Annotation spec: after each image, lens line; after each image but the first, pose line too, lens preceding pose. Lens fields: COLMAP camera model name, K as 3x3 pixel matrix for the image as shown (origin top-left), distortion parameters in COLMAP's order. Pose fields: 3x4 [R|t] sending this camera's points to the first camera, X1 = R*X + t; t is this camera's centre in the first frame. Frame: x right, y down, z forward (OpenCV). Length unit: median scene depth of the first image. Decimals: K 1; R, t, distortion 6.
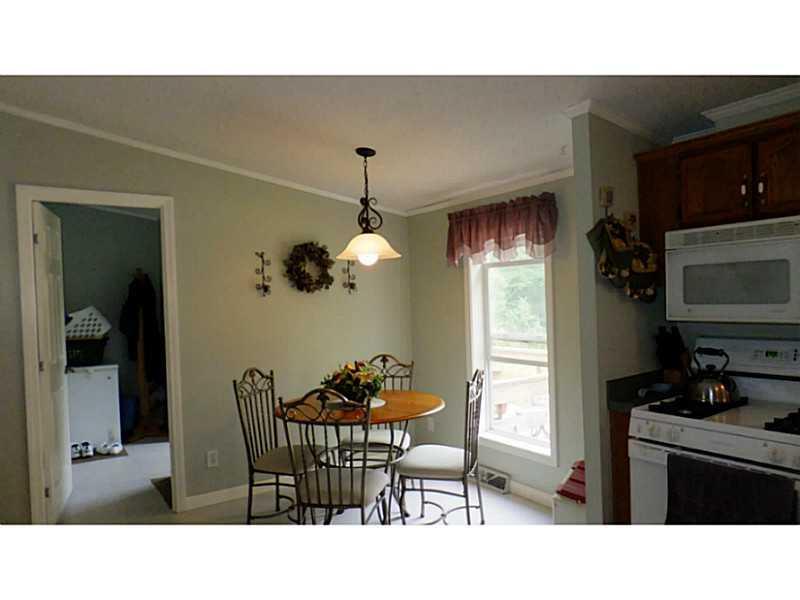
lens RADIAL K [[534.2, 0, 396.7], [0, 534.2, 311.8], [0, 0, 1]] dist [-0.017774, 0.021613]
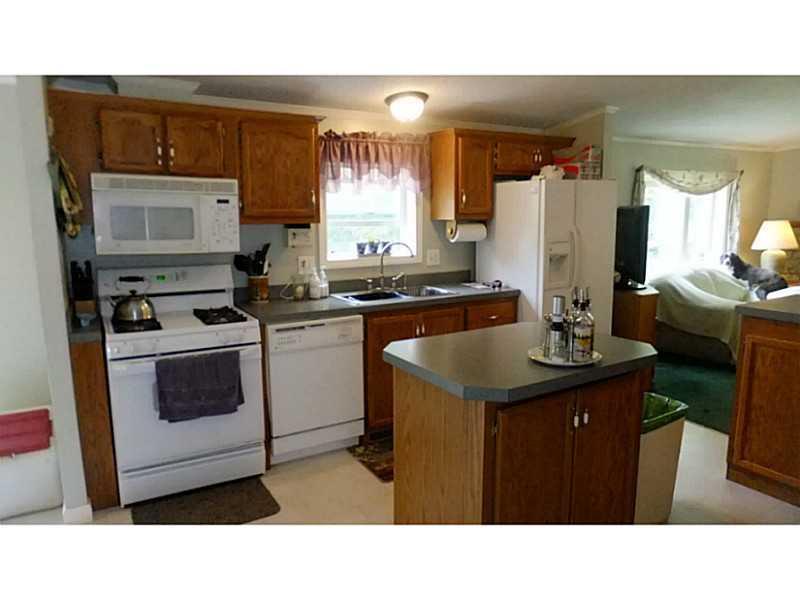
lens RADIAL K [[534.2, 0, 392.5], [0, 534.2, 306.4], [0, 0, 1]] dist [-0.017774, 0.021613]
pose [[0.066391, -0.116627, 0.990954, -0.432939], [0.026837, 0.992995, 0.115069, 0.008772], [-0.997433, 0.018954, 0.069056, 0.240119]]
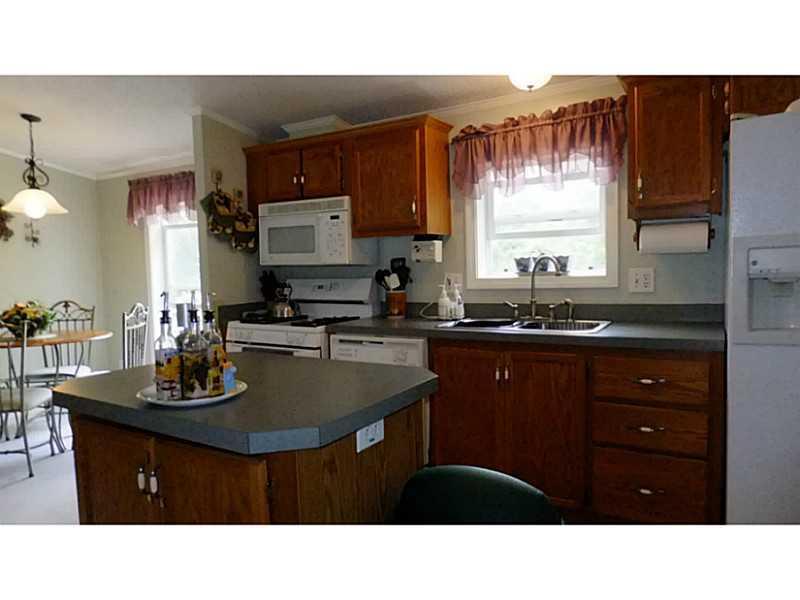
lens RADIAL K [[534.2, 0, 385.1], [0, 534.2, 320.4], [0, 0, 1]] dist [-0.017774, 0.021613]
pose [[0.913272, -0.011007, 0.407202, 0.168772], [-0.012405, 0.998420, 0.054811, 0.064640], [-0.407162, -0.055109, 0.911692, -0.383719]]
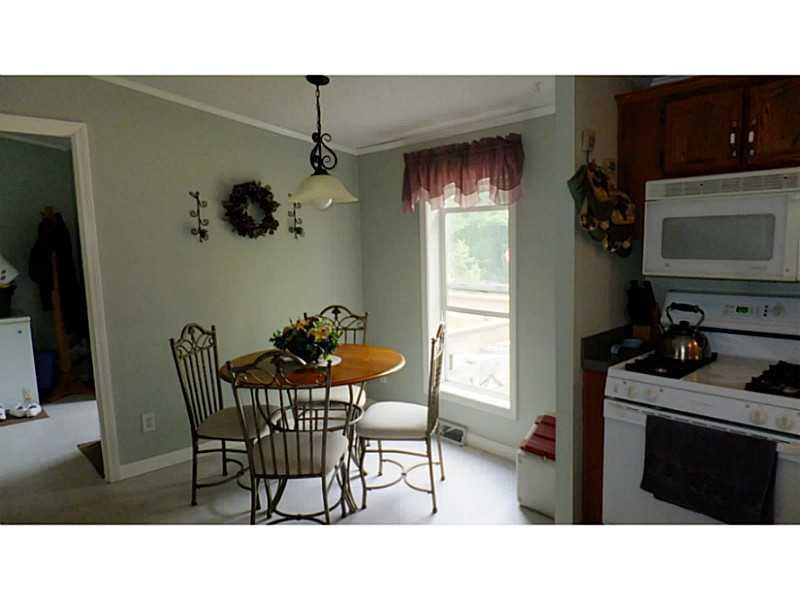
lens RADIAL K [[534.2, 0, 401.4], [0, 534.2, 306.6], [0, 0, 1]] dist [-0.017774, 0.021613]
pose [[0.991737, -0.008075, 0.128036, -0.037176], [-0.004962, 0.994856, 0.101175, -0.016982], [-0.128194, -0.100974, 0.986595, 0.077701]]
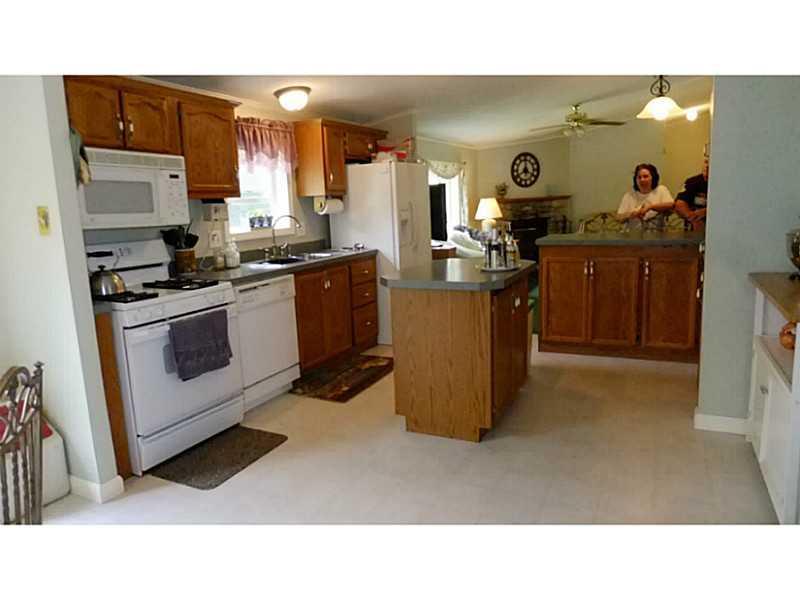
lens RADIAL K [[534.2, 0, 400.7], [0, 534.2, 300.1], [0, 0, 1]] dist [-0.017774, 0.021613]
pose [[-0.494419, -0.086309, 0.864928, -0.591156], [0.085063, 0.985478, 0.146963, 0.042564], [-0.865052, 0.146235, -0.479897, 0.745435]]
